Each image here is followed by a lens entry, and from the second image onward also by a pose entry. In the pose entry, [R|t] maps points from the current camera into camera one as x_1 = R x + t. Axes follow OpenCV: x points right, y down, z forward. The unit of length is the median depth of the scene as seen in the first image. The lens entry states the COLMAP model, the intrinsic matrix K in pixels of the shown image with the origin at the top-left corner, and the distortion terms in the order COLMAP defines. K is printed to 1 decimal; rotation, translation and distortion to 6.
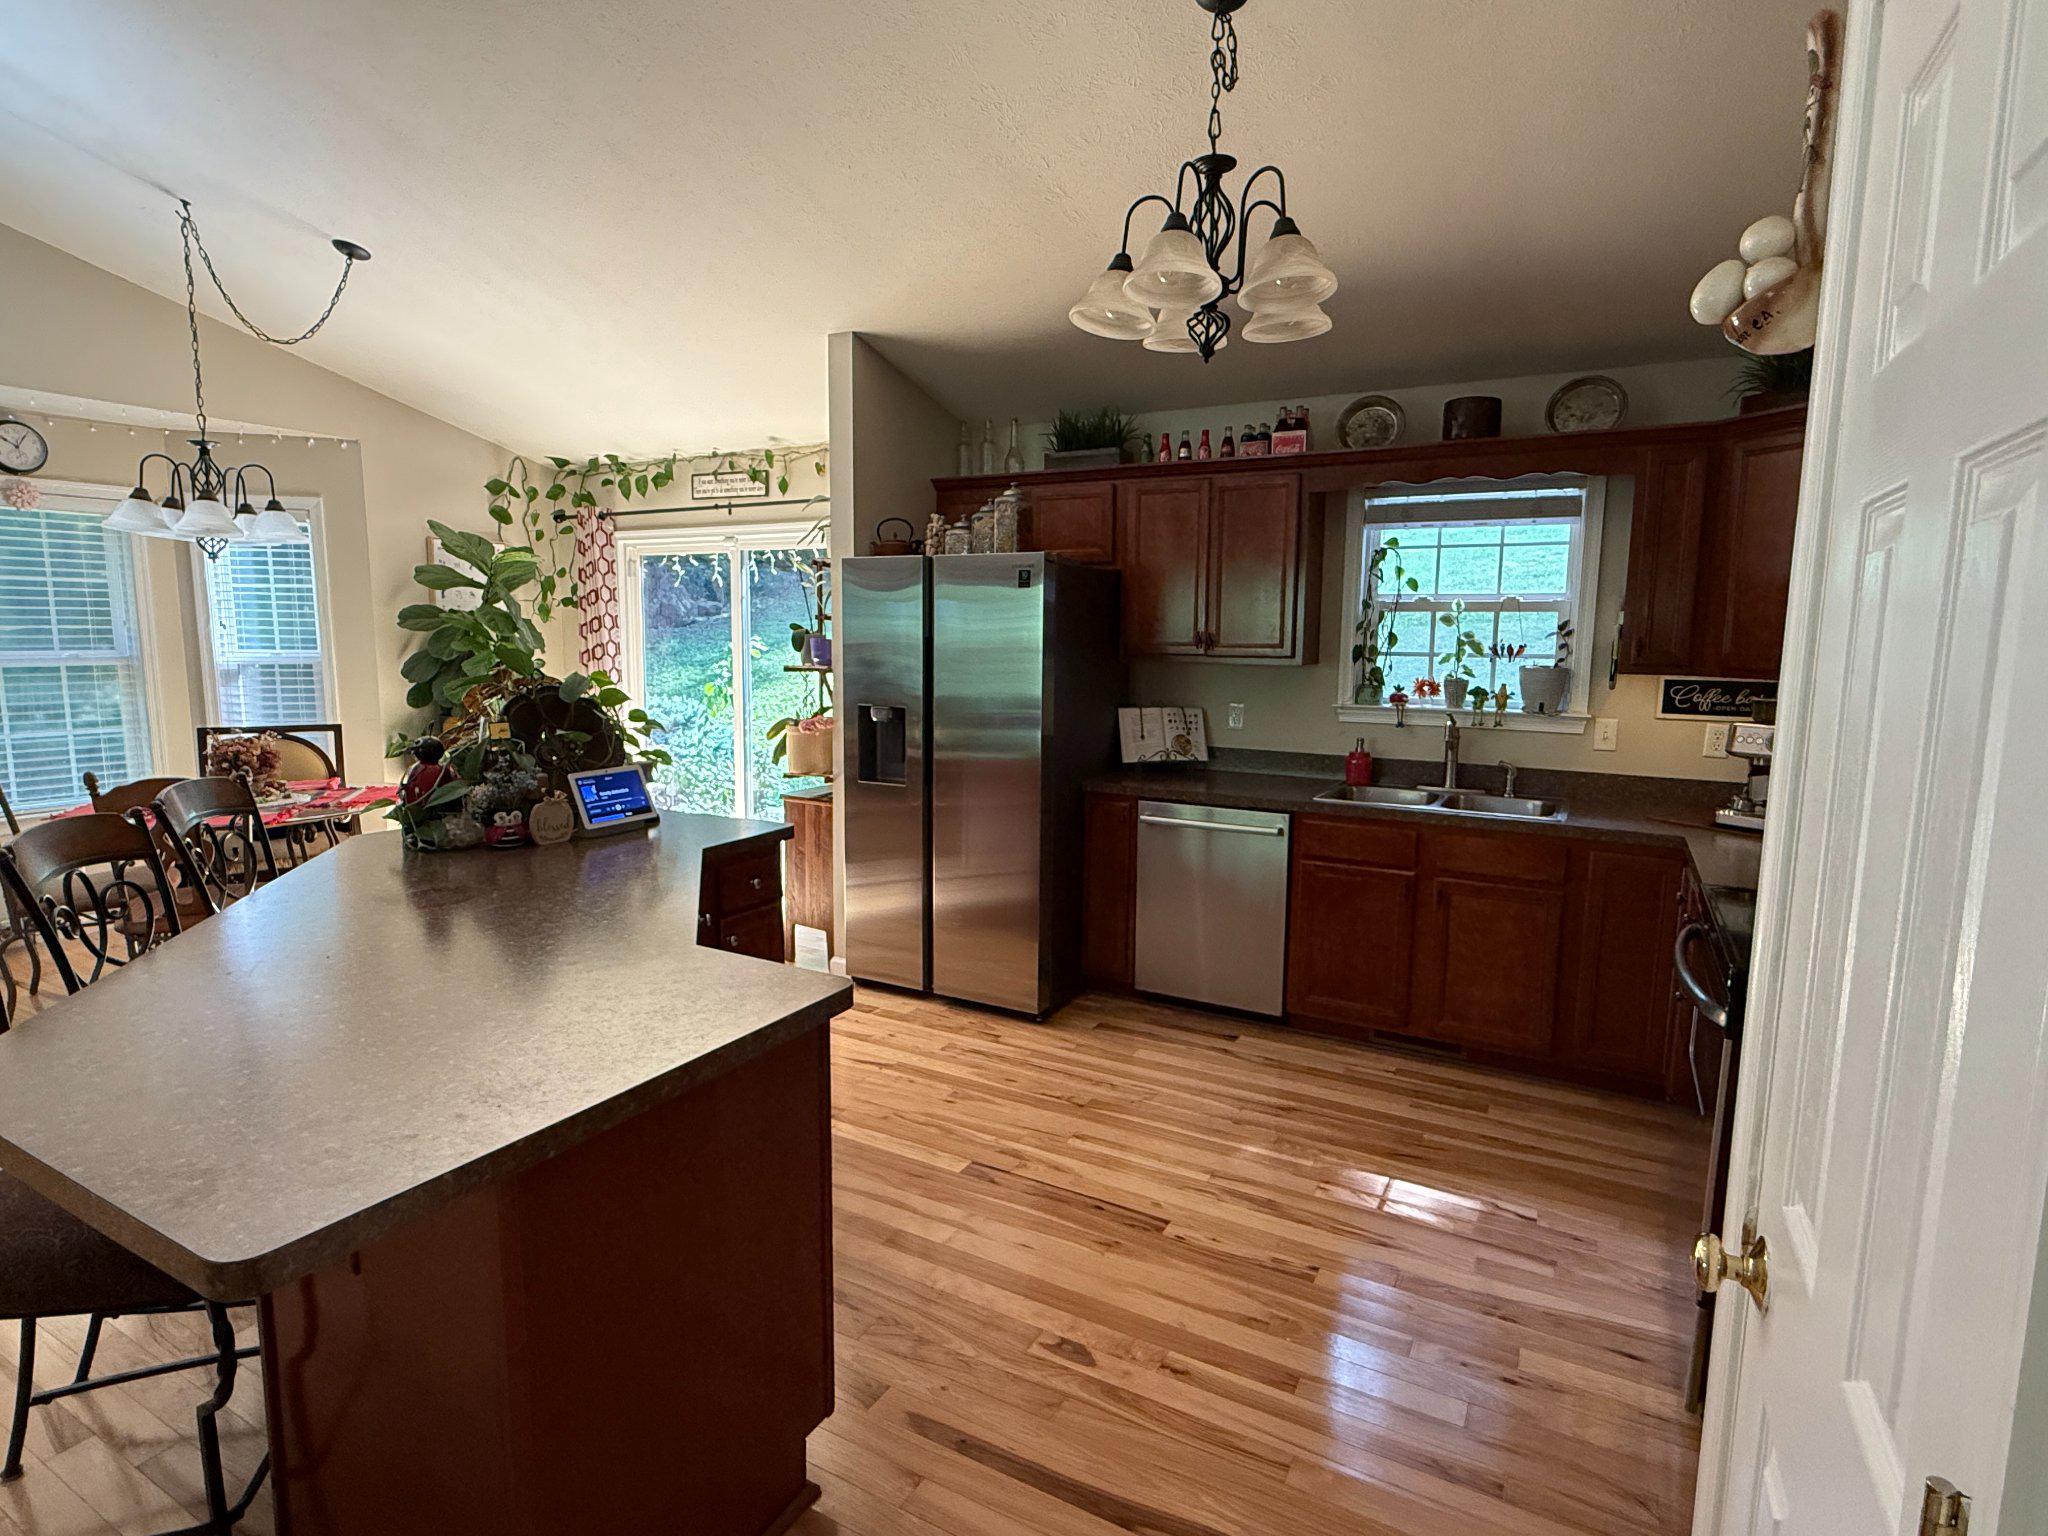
lens RADIAL K [[1045.8, 0, 1013.2], [0, 1045.8, 764.6], [0, 0, 1]] dist [0.003510, -0.001163]
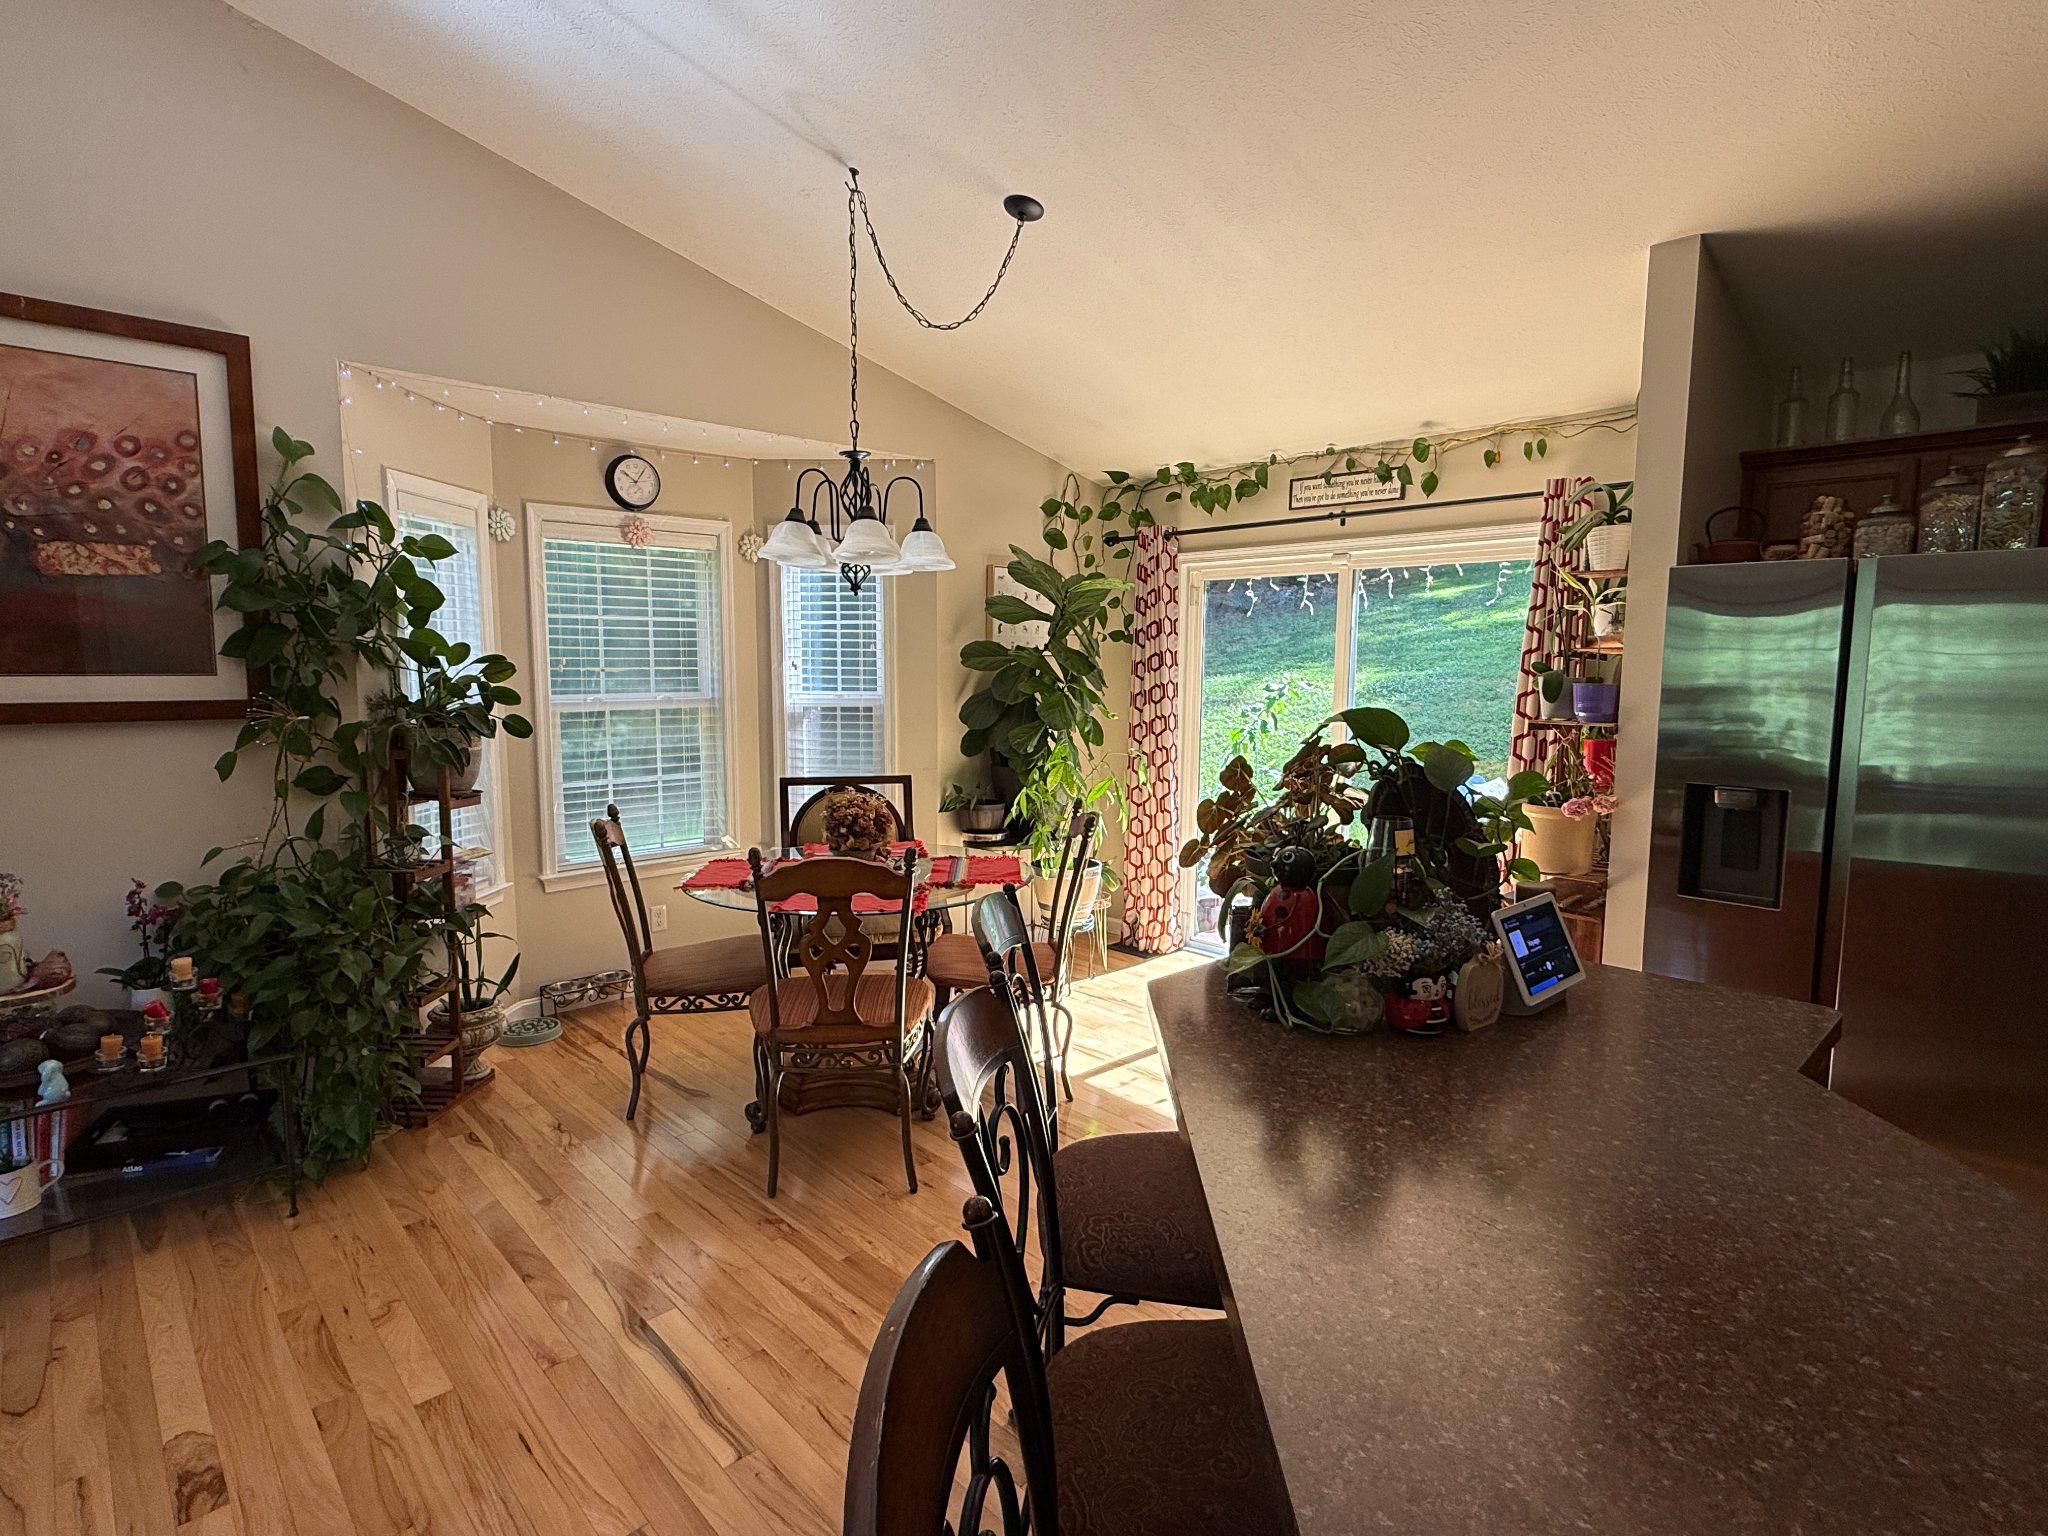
lens RADIAL K [[1045.8, 0, 1020.7], [0, 1045.8, 764.6], [0, 0, 1]] dist [0.003510, -0.001163]
pose [[0.952571, 0.025744, -0.303224, -0.268325], [-0.034606, 0.999116, -0.023887, -0.028480], [0.302341, 0.033247, 0.952620, 0.170977]]
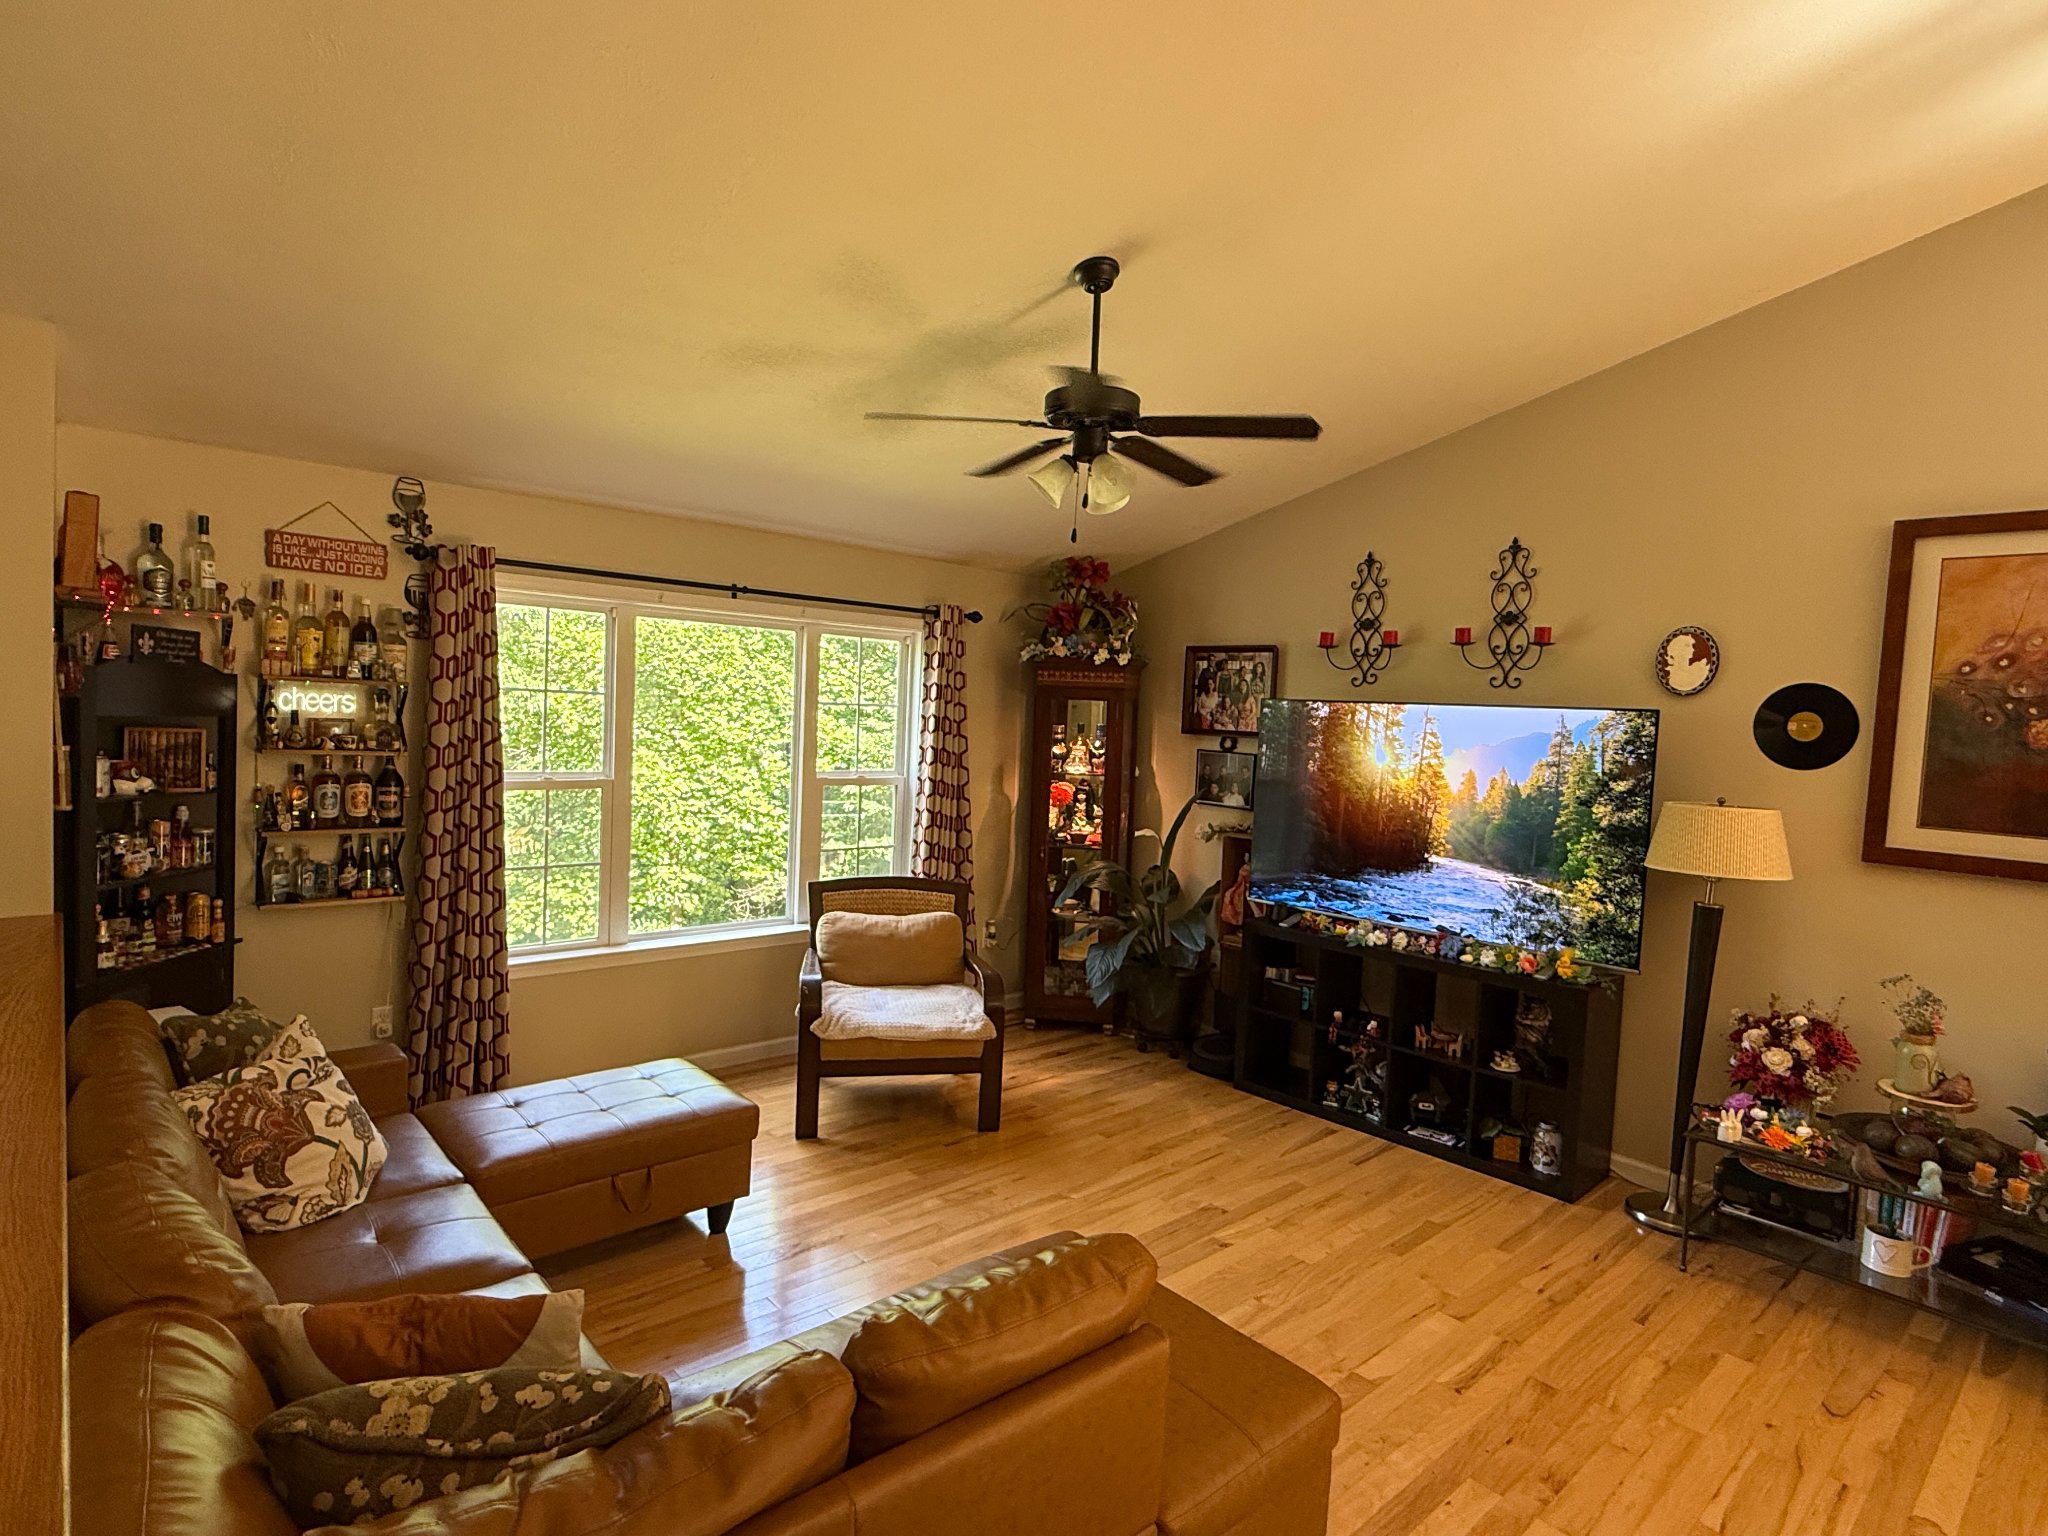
lens RADIAL K [[1068.5, 0, 1019.0], [0, 1068.5, 767.6], [0, 0, 1]] dist [-0.000133, 0.001467]
pose [[-0.323697, 0.024484, -0.945844, -0.142154], [-0.173818, 0.981113, 0.084883, -0.059249], [0.930058, 0.191881, -0.313328, 0.178855]]
